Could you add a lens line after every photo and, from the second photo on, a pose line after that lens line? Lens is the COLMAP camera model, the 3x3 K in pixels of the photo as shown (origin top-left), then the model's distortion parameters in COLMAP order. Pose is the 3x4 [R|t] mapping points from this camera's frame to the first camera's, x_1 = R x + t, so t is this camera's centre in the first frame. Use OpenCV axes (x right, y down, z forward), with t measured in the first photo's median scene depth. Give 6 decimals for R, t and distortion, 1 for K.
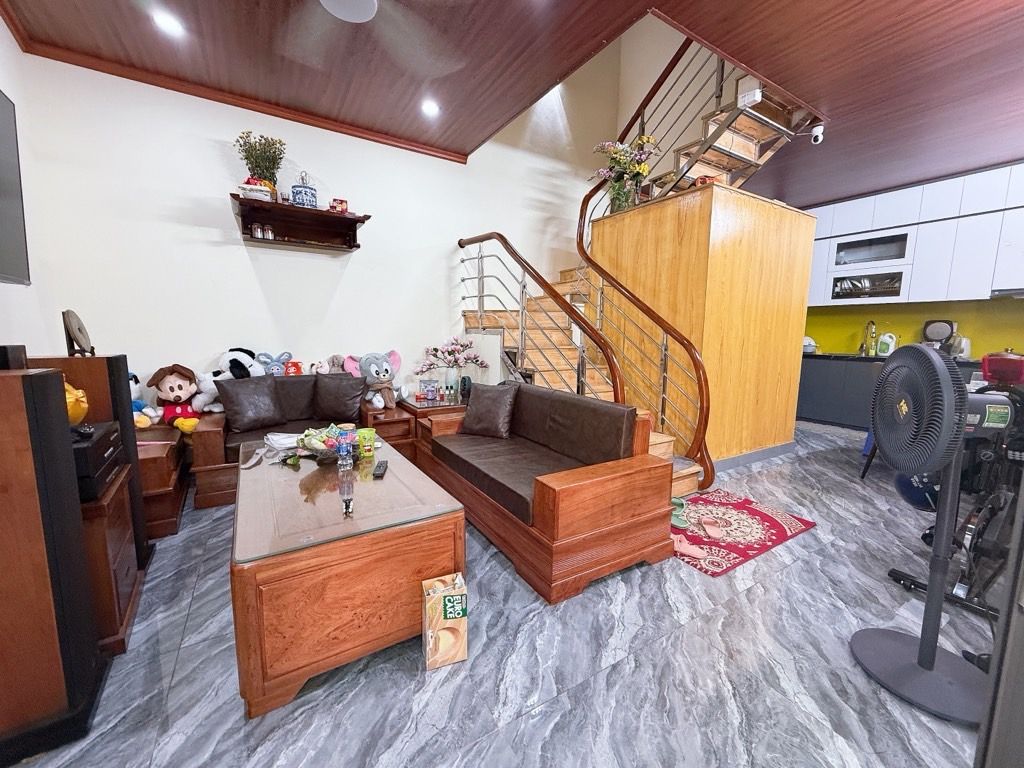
lens RADIAL K [[411.3, 0, 512.0], [0, 411.3, 384.8], [0, 0, 1]] dist [0.003494, -0.000311]
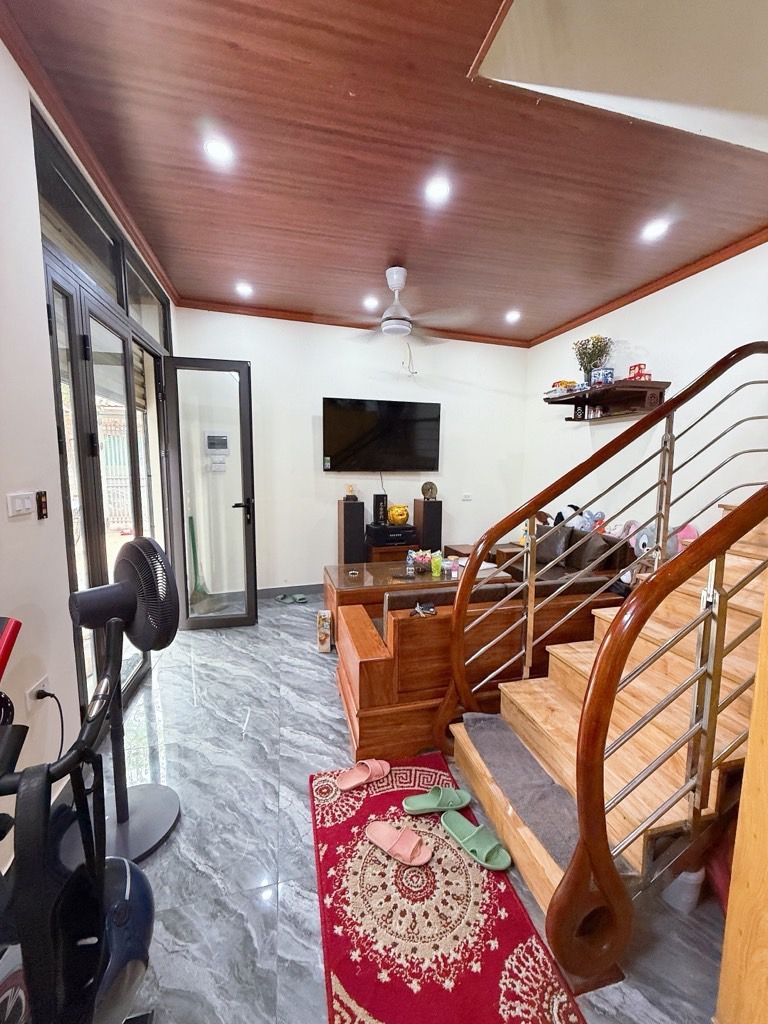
lens RADIAL K [[411.3, 0, 378.2], [0, 411.3, 514.3], [0, 0, 1]] dist [0.003494, -0.000311]
pose [[-0.313728, 0.100182, -0.944213, 0.944997], [-0.132479, 0.980073, 0.148005, -0.209162], [0.940226, 0.171521, -0.294205, 0.988103]]
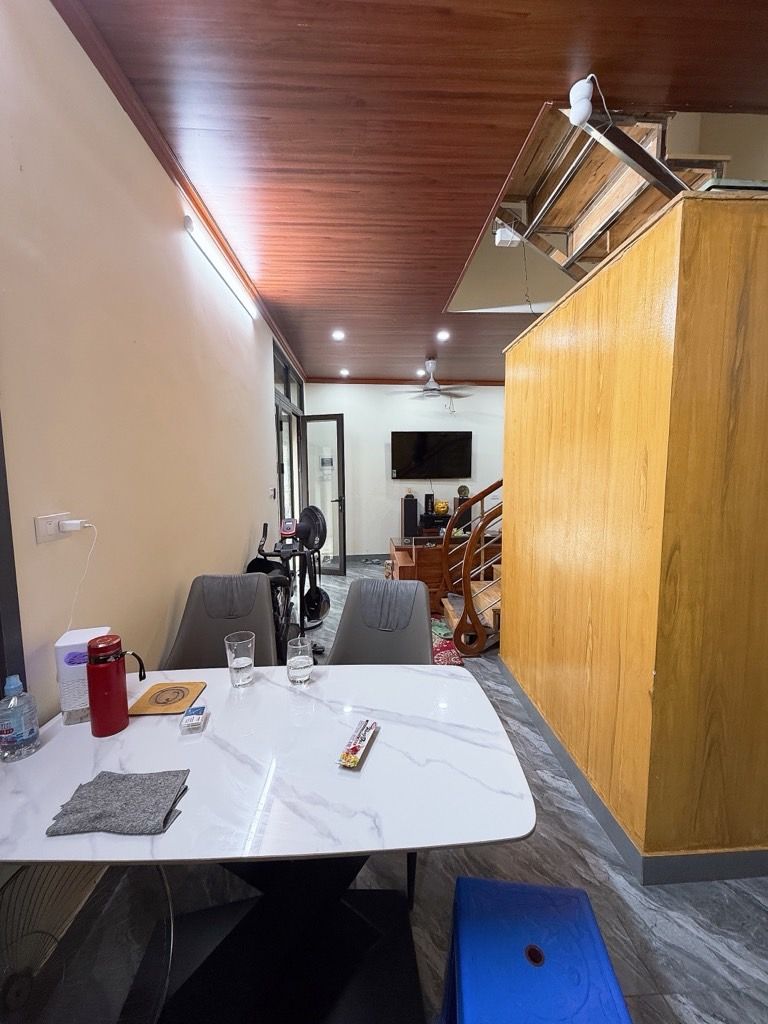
lens RADIAL K [[411.3, 0, 384.6], [0, 411.3, 509.3], [0, 0, 1]] dist [0.003494, -0.000311]
pose [[-0.478731, 0.073260, -0.874900, 0.947805], [-0.110131, 0.983631, 0.142626, -0.209423], [0.871027, 0.164633, -0.462826, 0.989785]]
